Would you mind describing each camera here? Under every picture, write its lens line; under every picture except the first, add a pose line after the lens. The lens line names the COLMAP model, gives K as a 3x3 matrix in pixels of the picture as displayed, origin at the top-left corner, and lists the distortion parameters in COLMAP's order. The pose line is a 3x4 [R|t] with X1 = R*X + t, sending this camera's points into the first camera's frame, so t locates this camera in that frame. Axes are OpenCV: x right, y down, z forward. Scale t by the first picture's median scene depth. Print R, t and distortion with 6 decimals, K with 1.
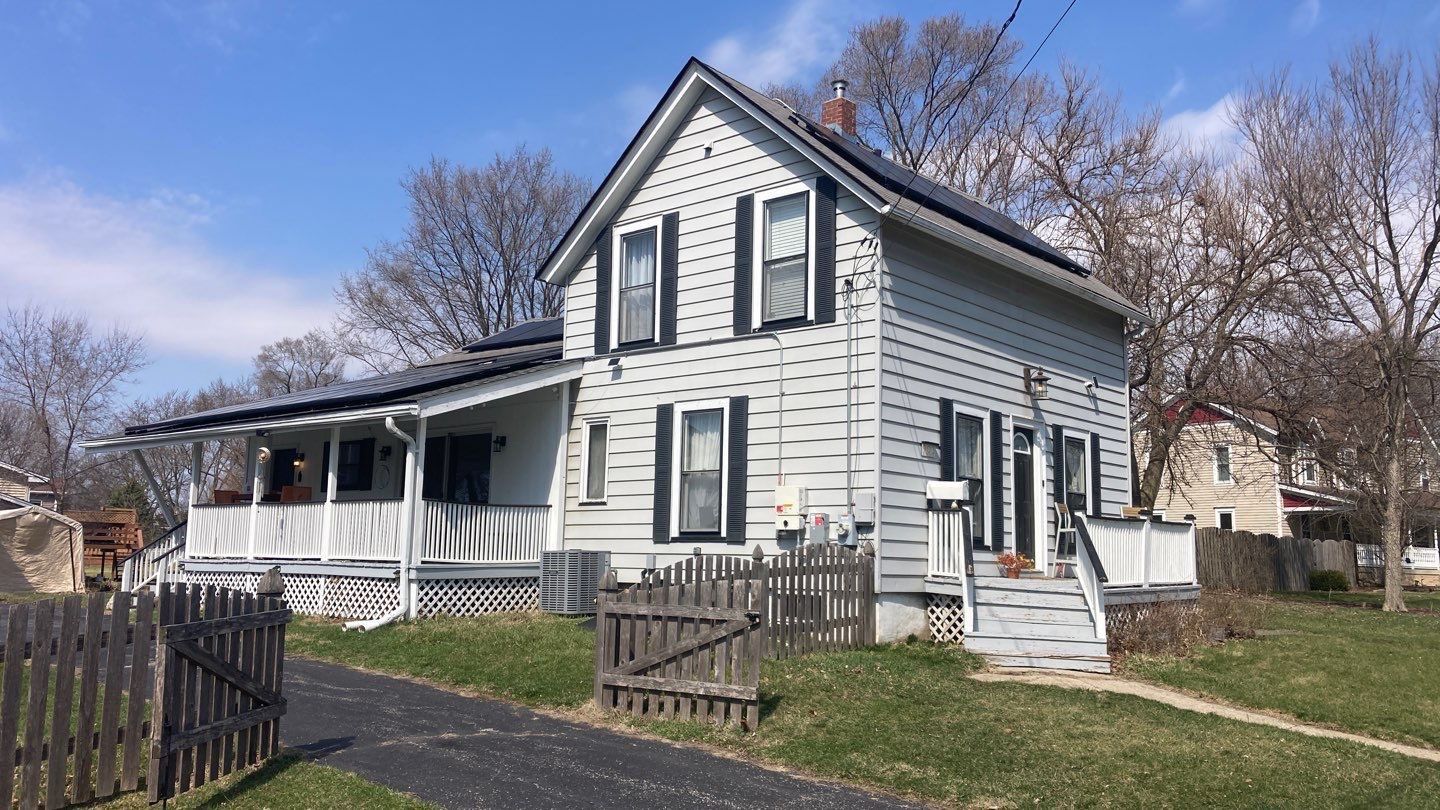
lens RADIAL K [[1185.7, 0, 717.2], [0, 1185.7, 373.4], [0, 0, 1]] dist [-0.005085, 0.000097]
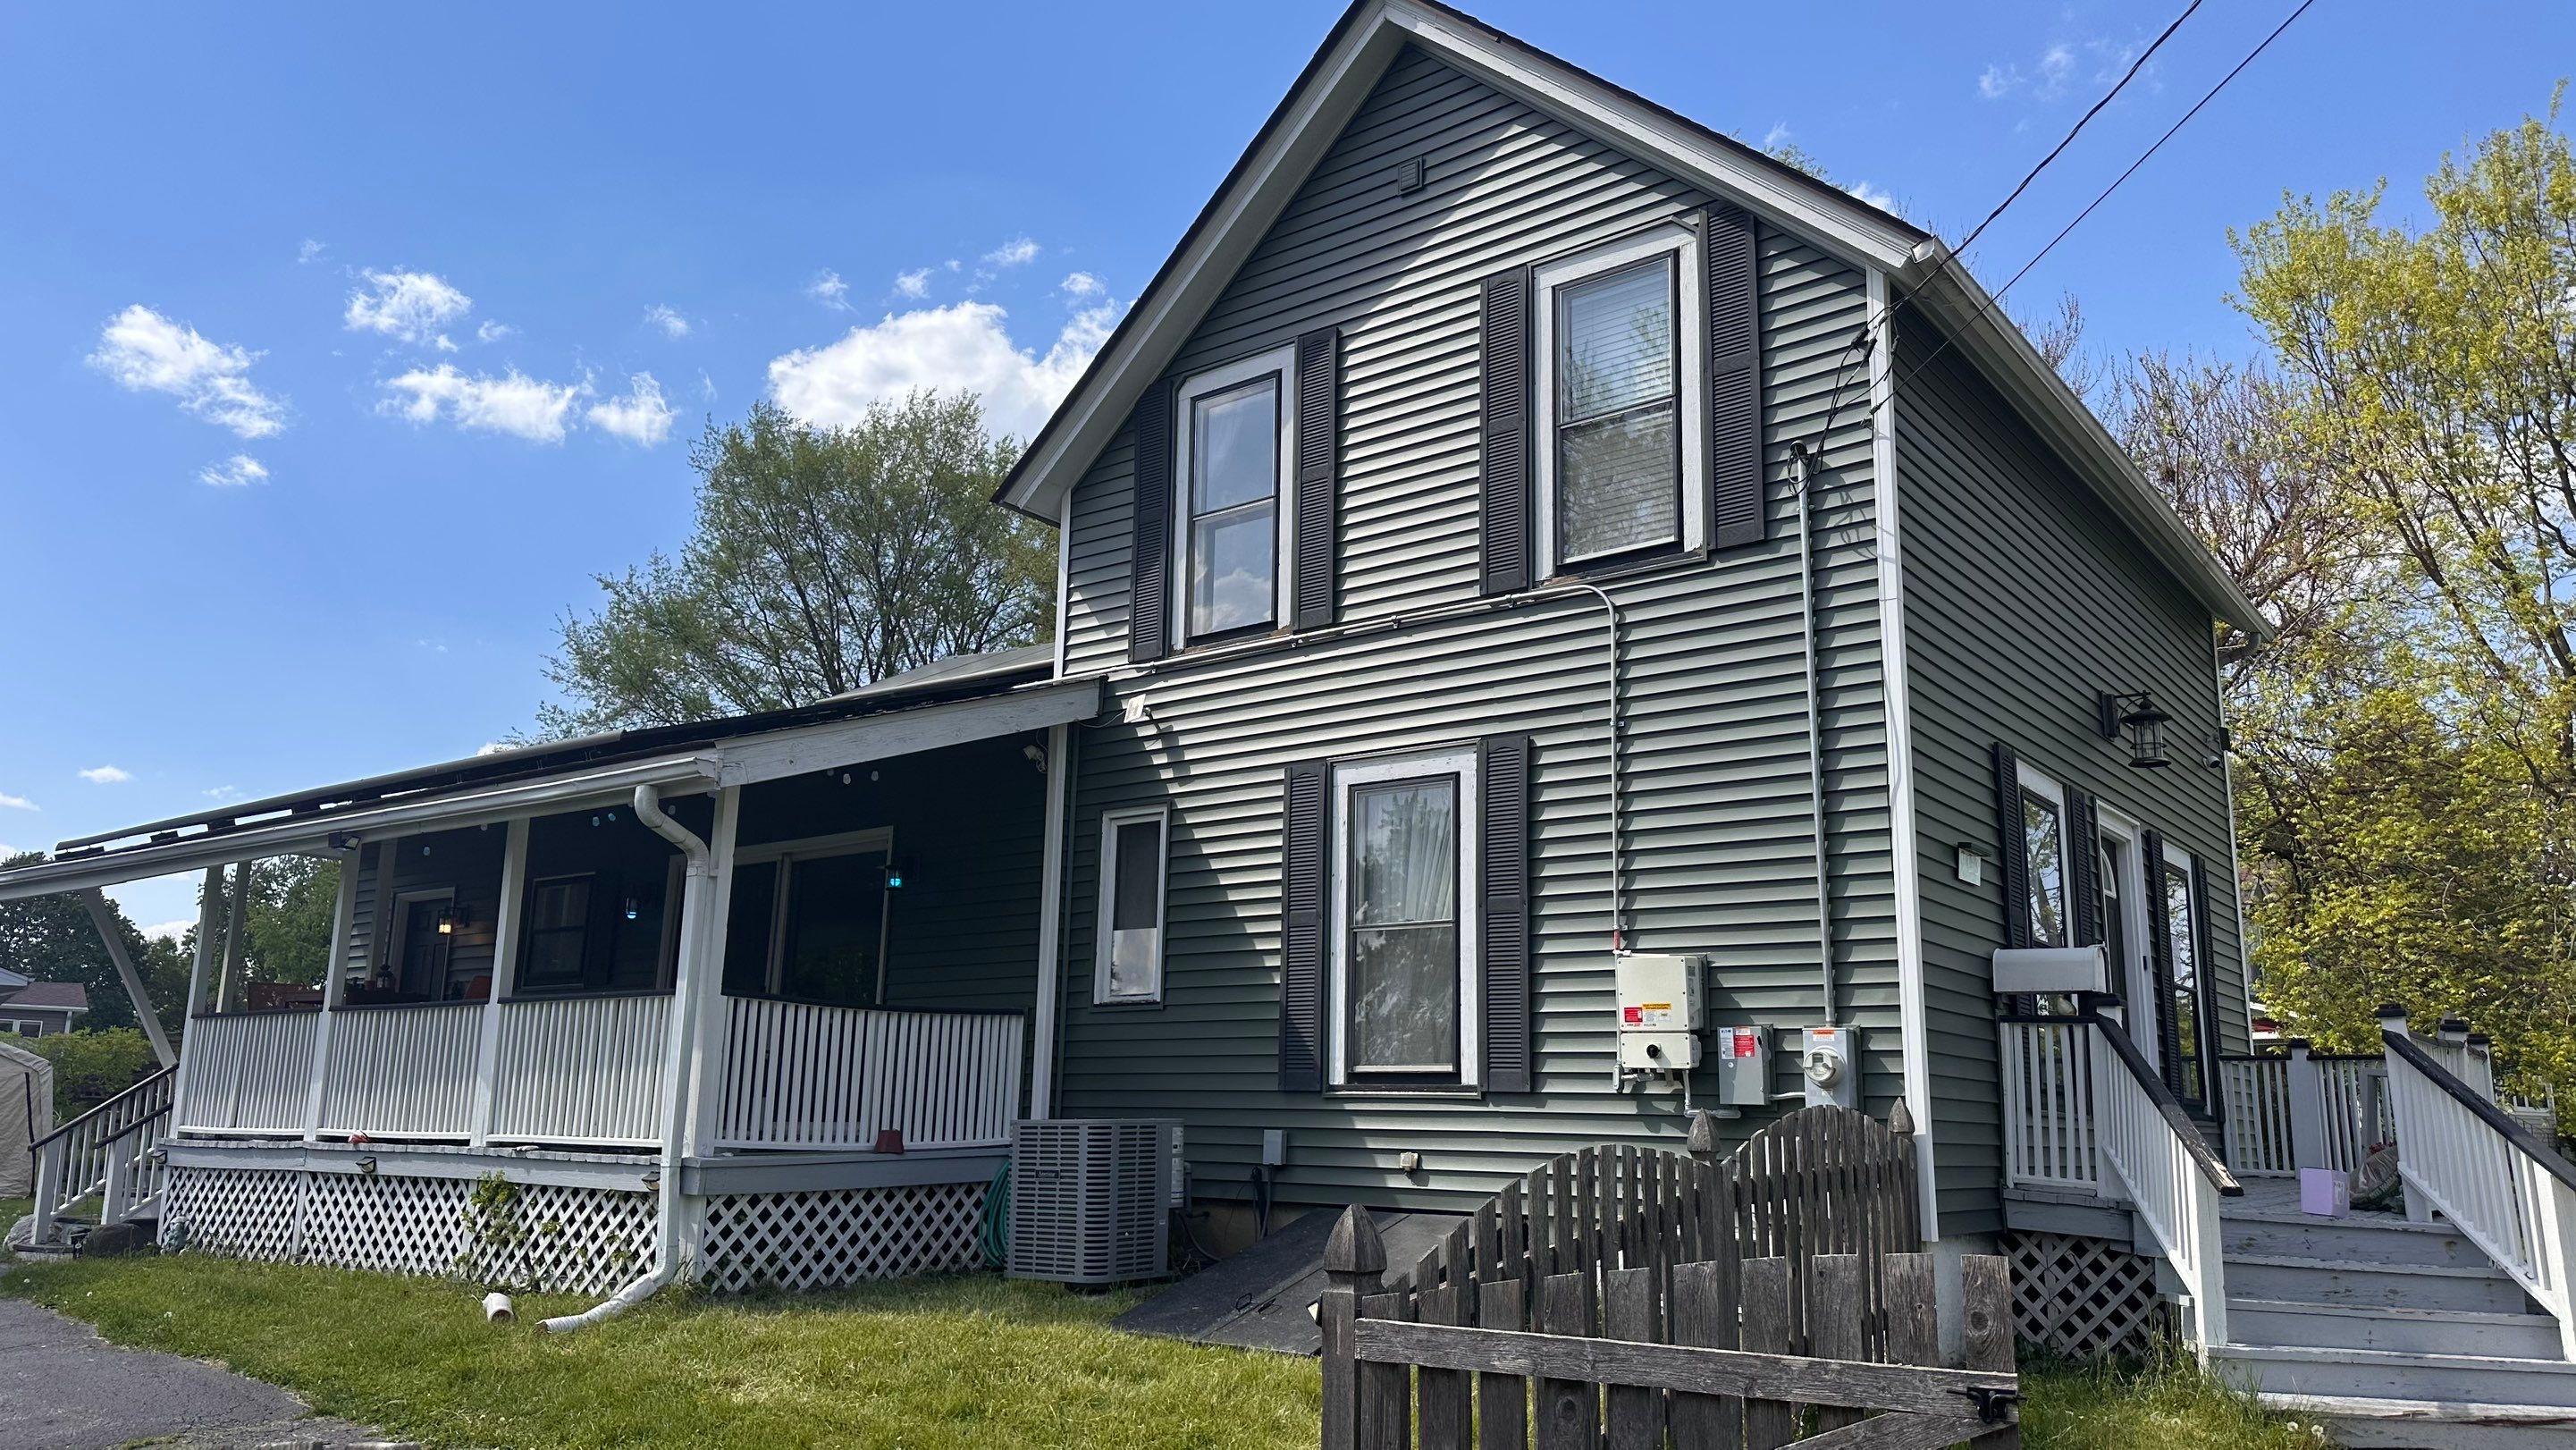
lens RADIAL K [[1804.9, 0, 1283.7], [0, 1804.9, 742.4], [0, 0, 1]] dist [0.165645, -0.440759]
pose [[0.998737, 0.009338, 0.049369, -0.089196], [-0.006955, 0.998812, -0.048228, 0.049486], [-0.049761, 0.047824, 0.997616, 0.365427]]
